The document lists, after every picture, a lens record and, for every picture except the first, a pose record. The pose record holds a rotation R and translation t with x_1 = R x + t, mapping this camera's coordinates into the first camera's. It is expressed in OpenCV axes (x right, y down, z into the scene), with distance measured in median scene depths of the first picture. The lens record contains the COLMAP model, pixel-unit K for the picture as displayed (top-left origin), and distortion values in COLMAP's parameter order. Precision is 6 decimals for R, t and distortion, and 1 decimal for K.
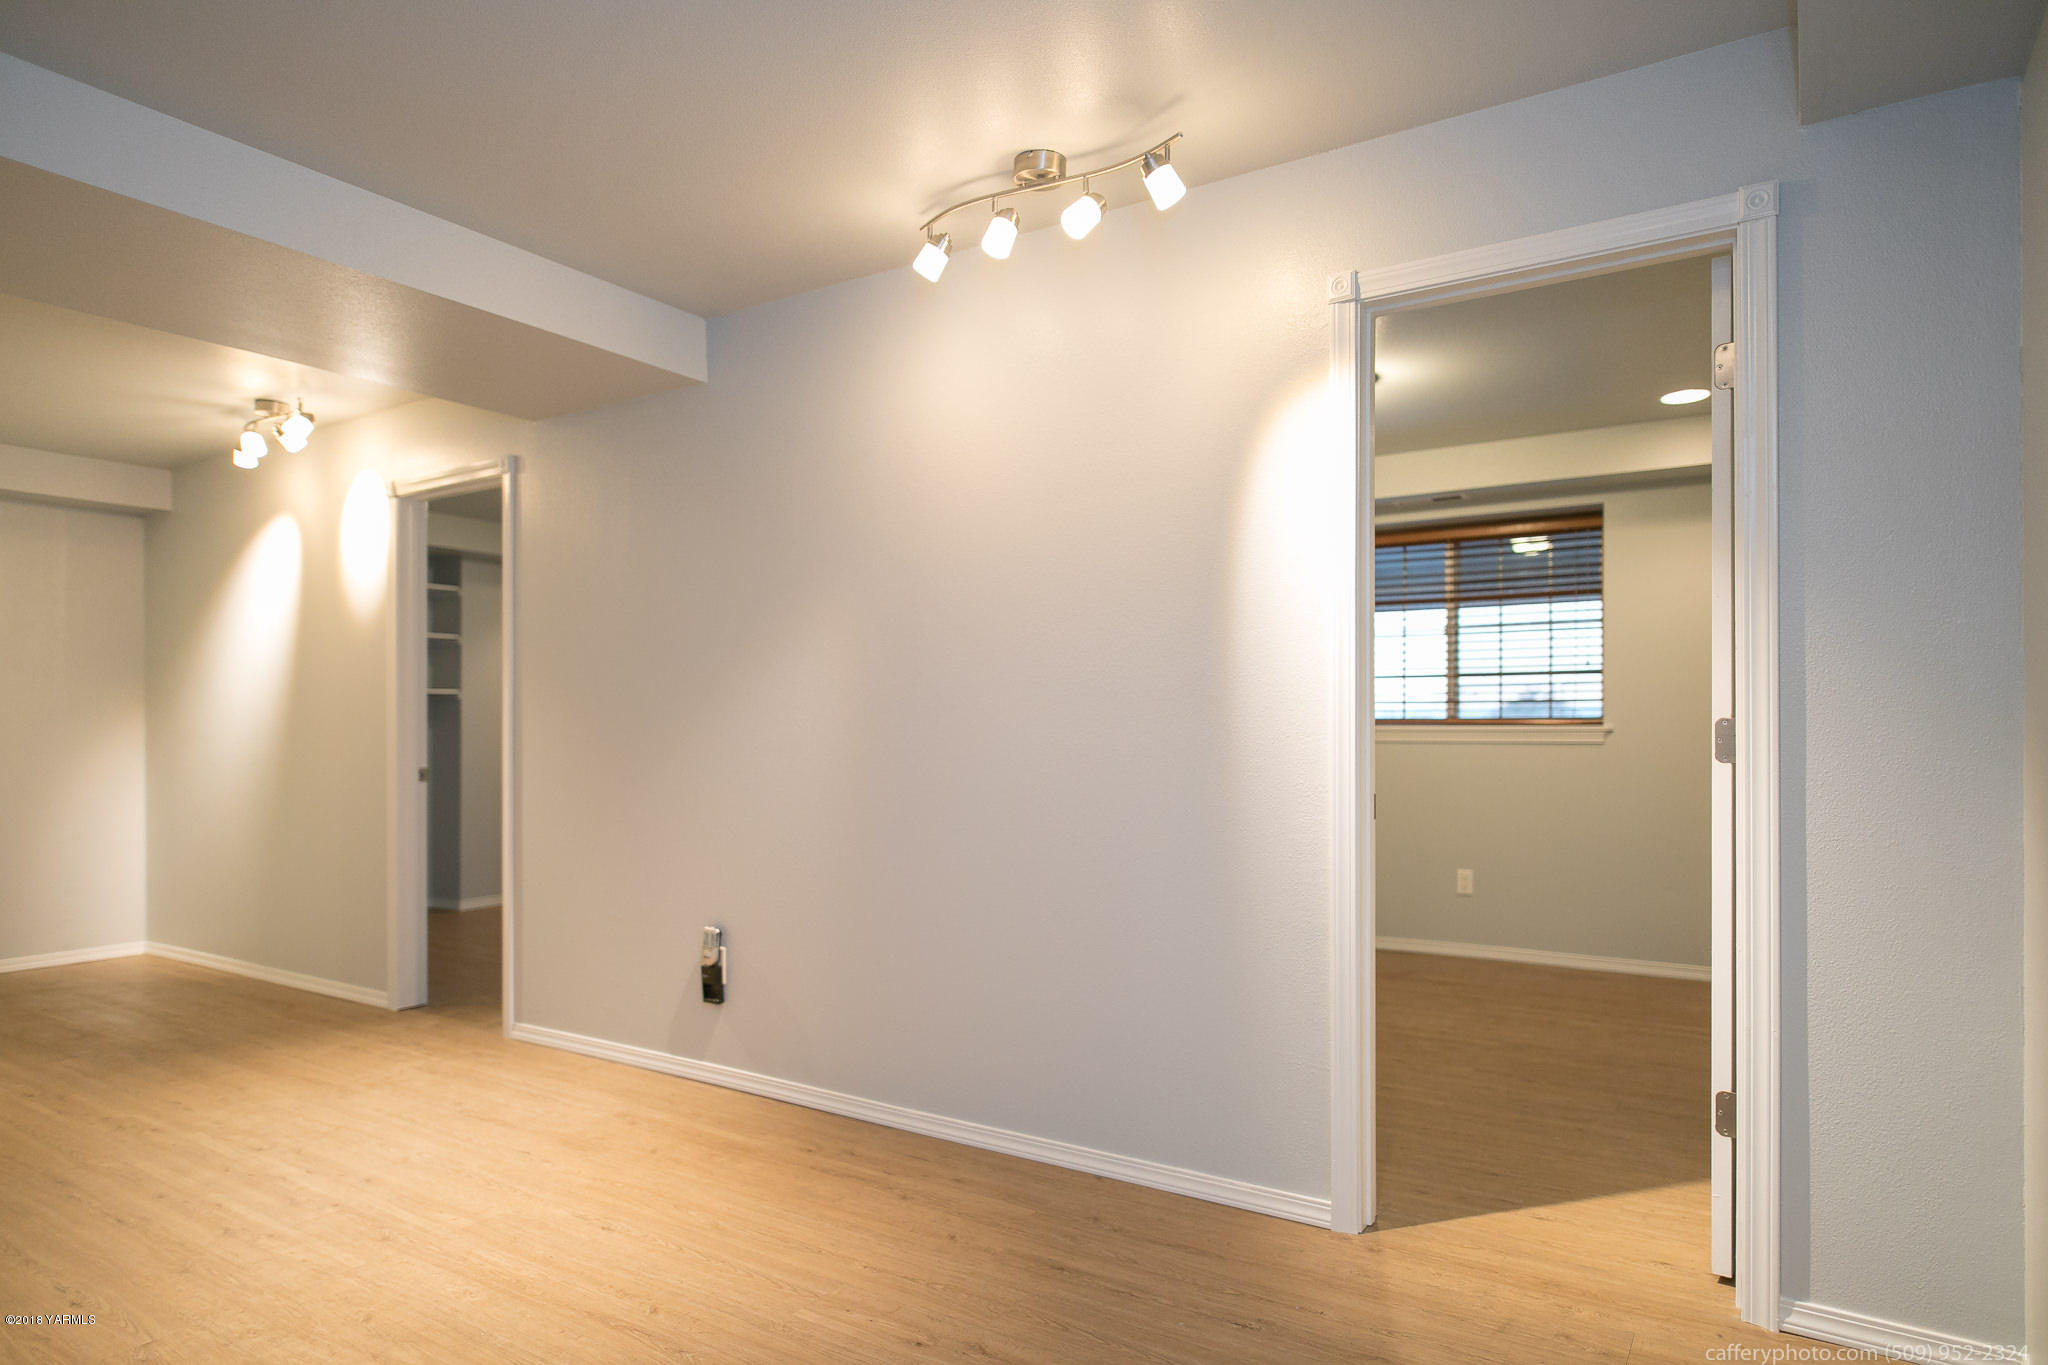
lens RADIAL K [[1191.2, 0, 1030.6], [0, 1191.2, 700.3], [0, 0, 1]] dist [-0.003484, 0.003621]
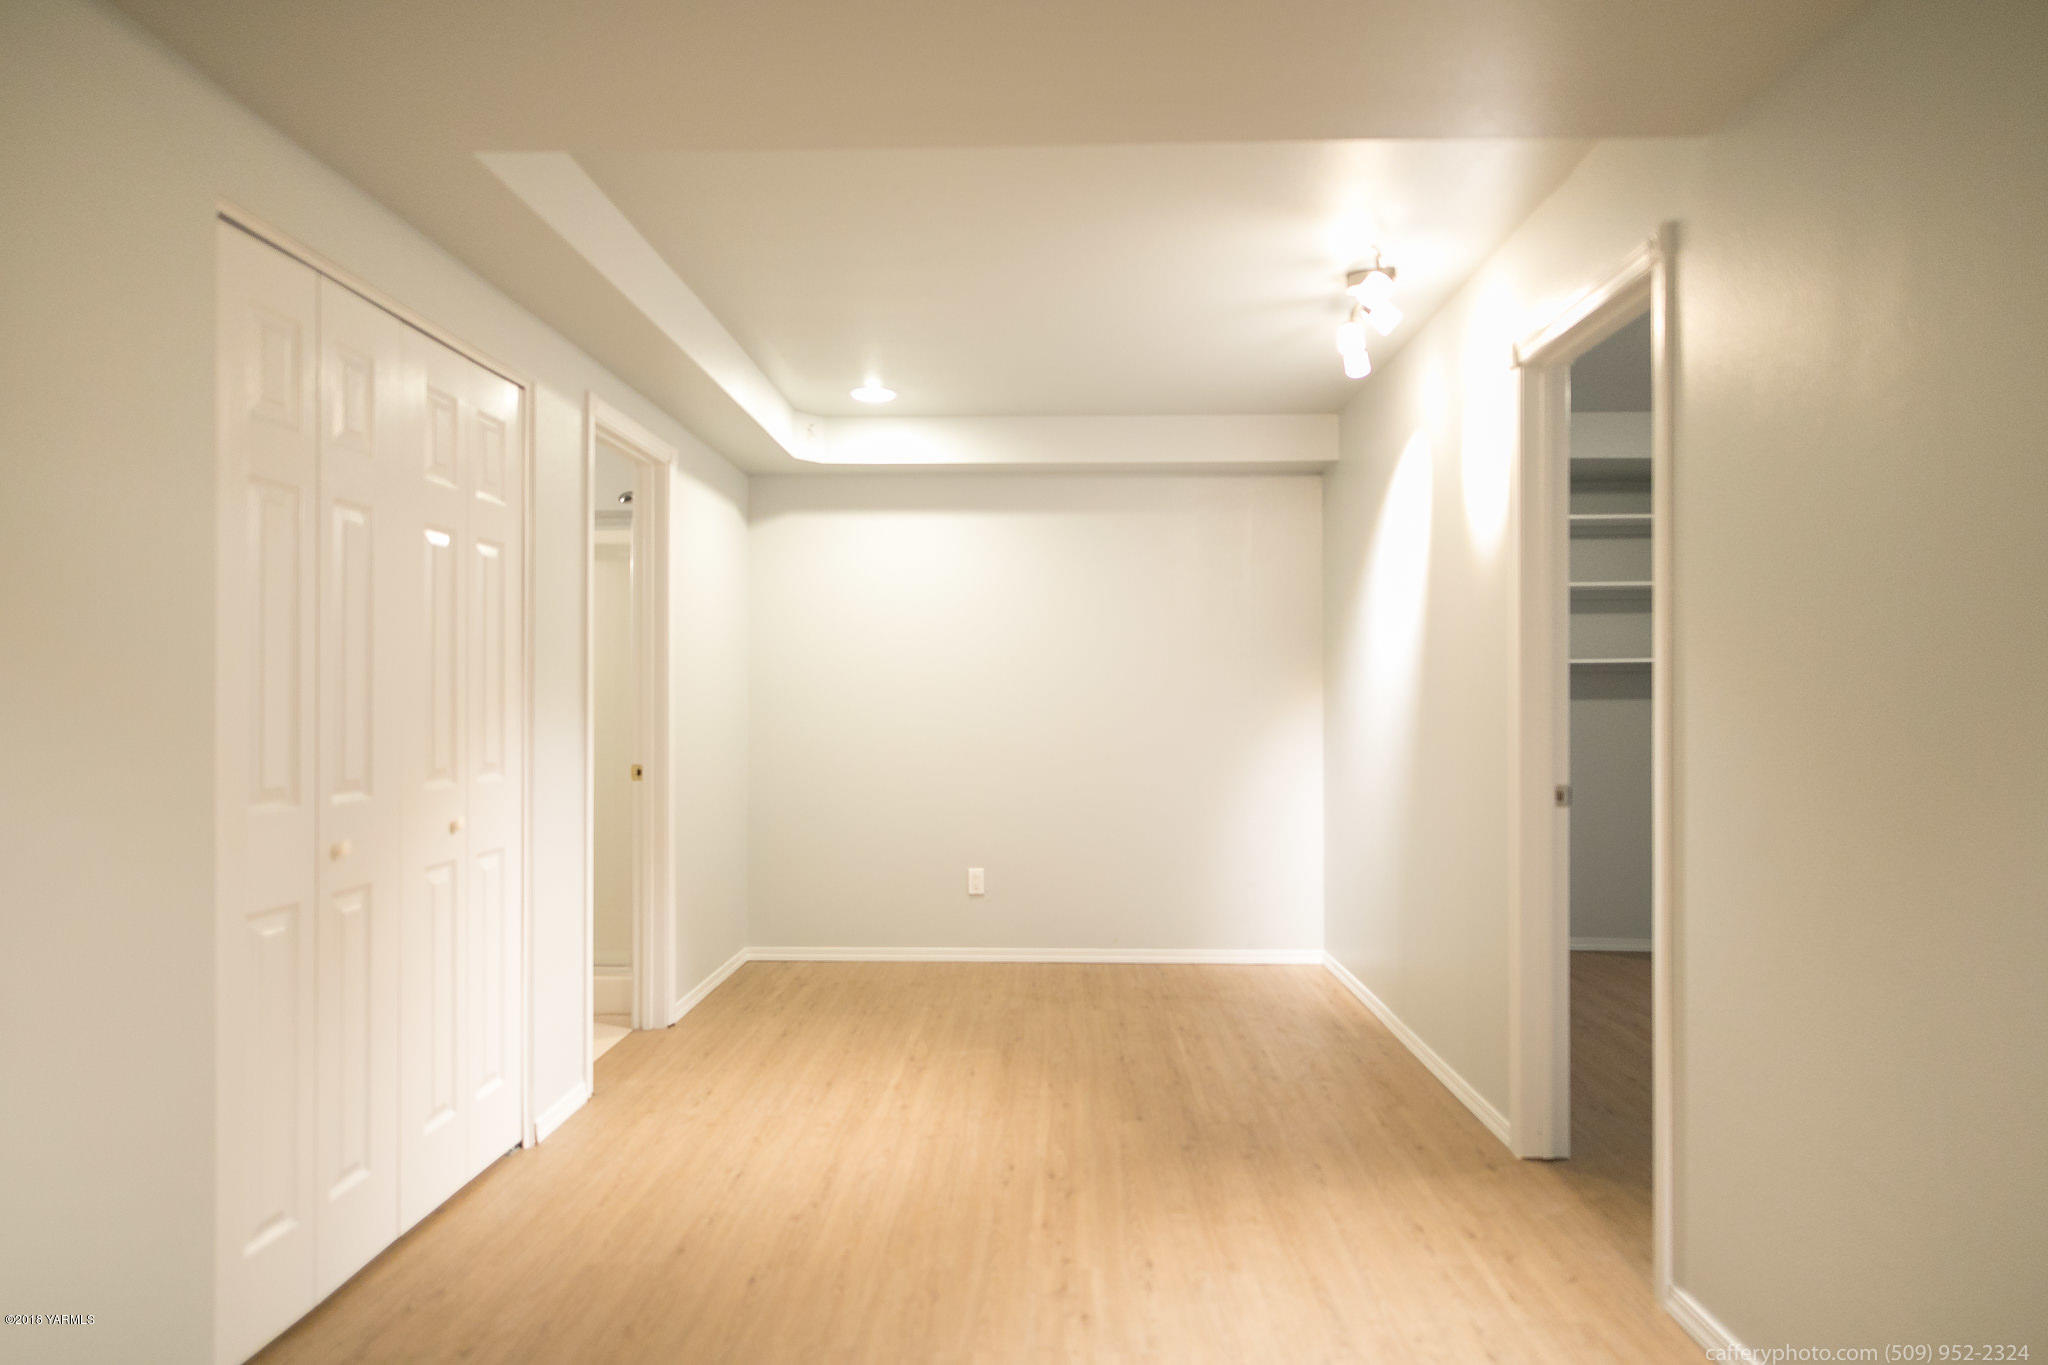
lens RADIAL K [[1191.2, 0, 1030.6], [0, 1191.2, 700.3], [0, 0, 1]] dist [-0.003484, 0.003621]
pose [[0.508984, 0.003247, -0.860770, -0.109816], [0.025963, 0.999480, 0.019123, -0.007670], [0.860384, -0.032081, 0.508635, 0.439023]]
